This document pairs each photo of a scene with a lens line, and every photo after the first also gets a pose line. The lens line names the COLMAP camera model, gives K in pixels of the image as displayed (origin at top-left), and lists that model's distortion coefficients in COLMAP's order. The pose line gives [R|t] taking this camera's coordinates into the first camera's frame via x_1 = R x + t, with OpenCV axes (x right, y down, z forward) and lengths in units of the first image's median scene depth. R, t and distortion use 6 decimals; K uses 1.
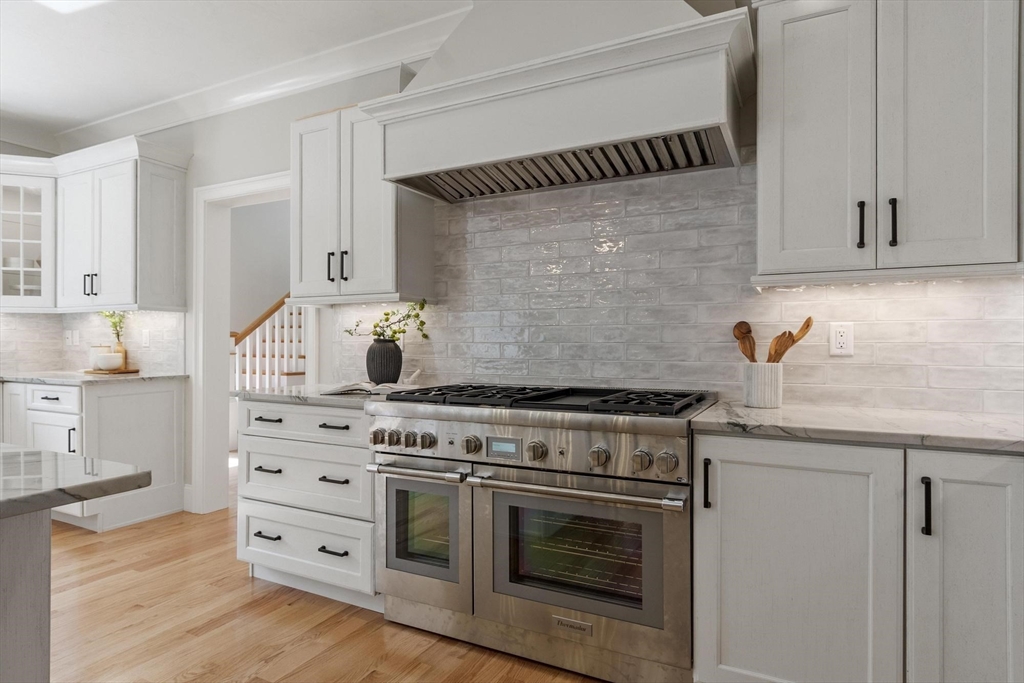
lens RADIAL K [[566.1, 0, 512.0], [0, 566.1, 341.5], [0, 0, 1]] dist [-0.003253, -0.000819]
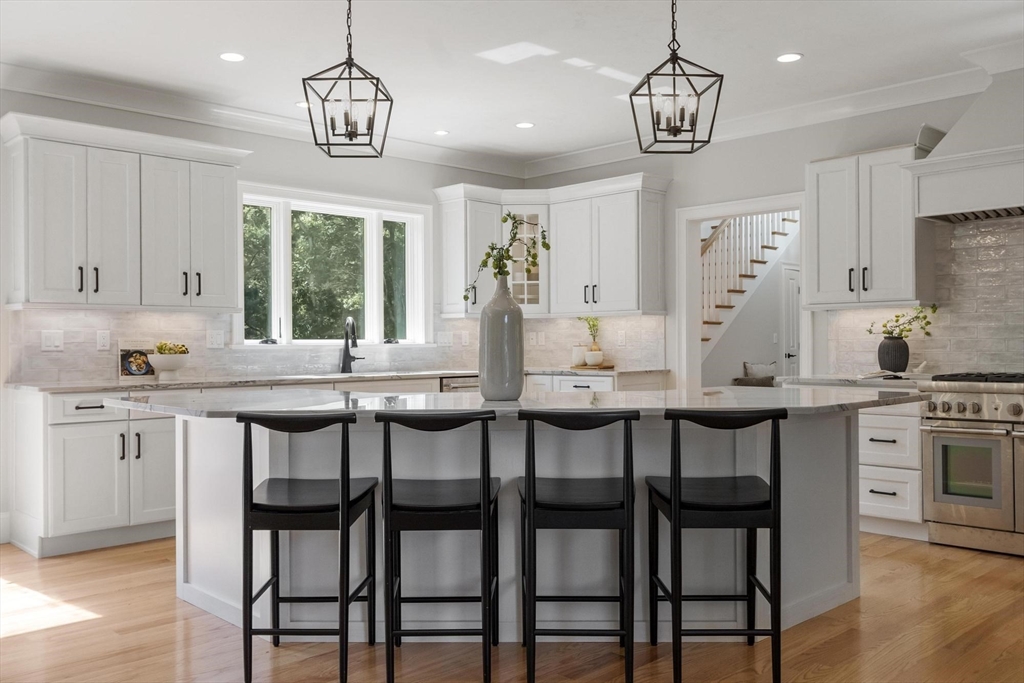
lens RADIAL K [[881.3, 0, 512.0], [0, 881.3, 341.5], [0, 0, 1]] dist [0.005452, -0.002086]
pose [[0.948152, -0.009396, -0.317679, -0.405289], [0.009844, 0.999952, -0.000194, -0.001446], [0.317665, -0.002943, 0.948198, -1.087036]]
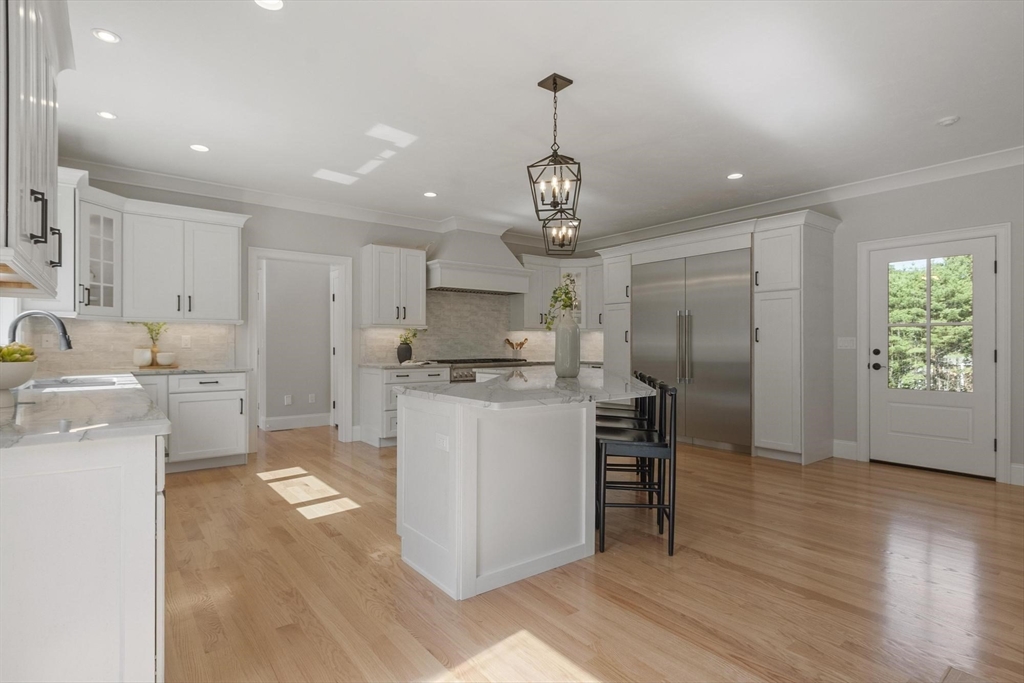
lens RADIAL K [[518.7, 0, 511.1], [0, 518.7, 343.4], [0, 0, 1]] dist [0.002665, -0.000045]
pose [[0.419947, -0.000177, 0.907549, -2.057305], [-0.001800, 0.999998, 0.001028, -0.006661], [-0.907547, -0.002066, 0.419946, -0.341485]]
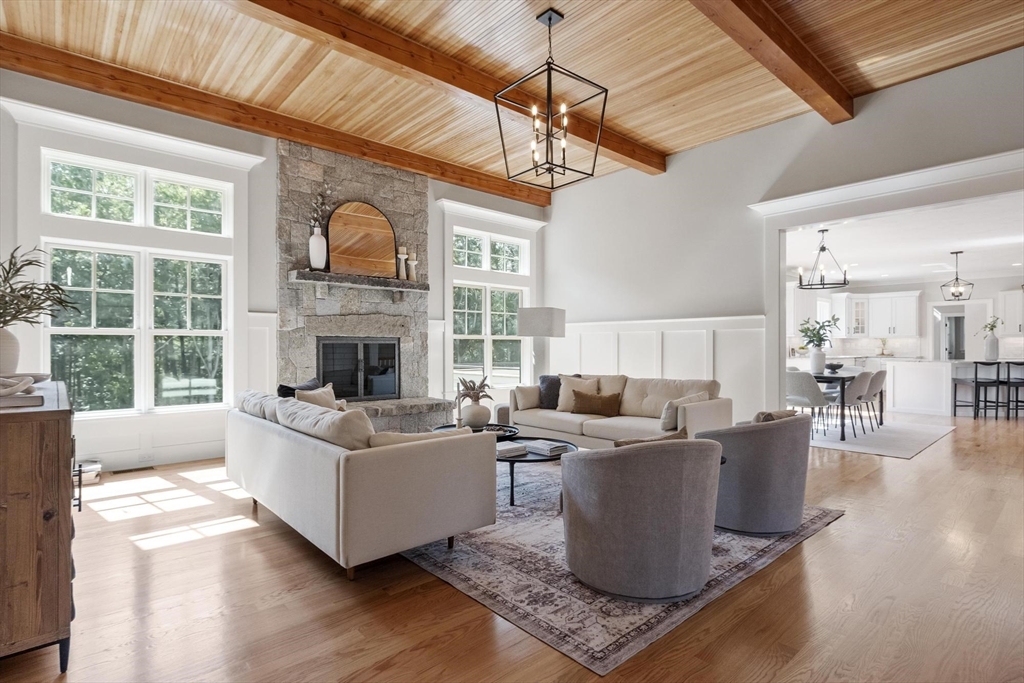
lens RADIAL K [[510.3, 0, 510.3], [0, 510.3, 348.2], [0, 0, 1]] dist [-0.000268, -0.000928]
pose [[0.933255, -0.001425, -0.359212, -2.395134], [0.003738, 0.999977, 0.005747, -0.020680], [0.359196, -0.006706, 0.933238, -3.704968]]
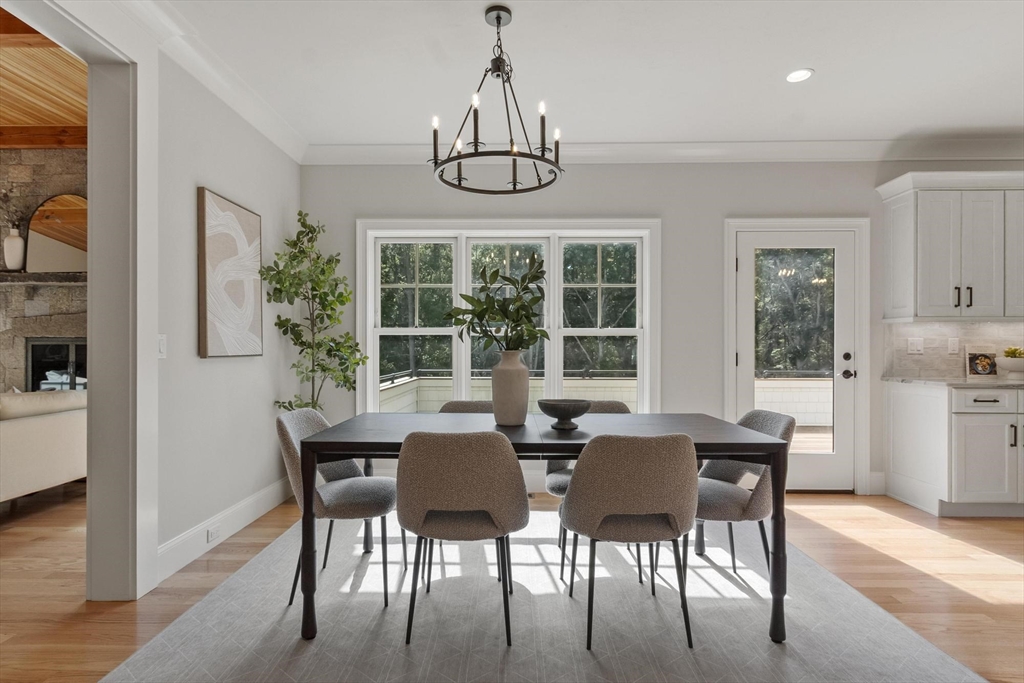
lens RADIAL K [[529.0, 0, 511.4], [0, 529.0, 348.1], [0, 0, 1]] dist [0.003347, 0.000732]
pose [[0.442420, -0.005120, -0.896793, -1.087448], [0.002045, 0.999987, -0.004700, -0.002622], [0.896806, 0.000245, 0.442425, -1.273987]]
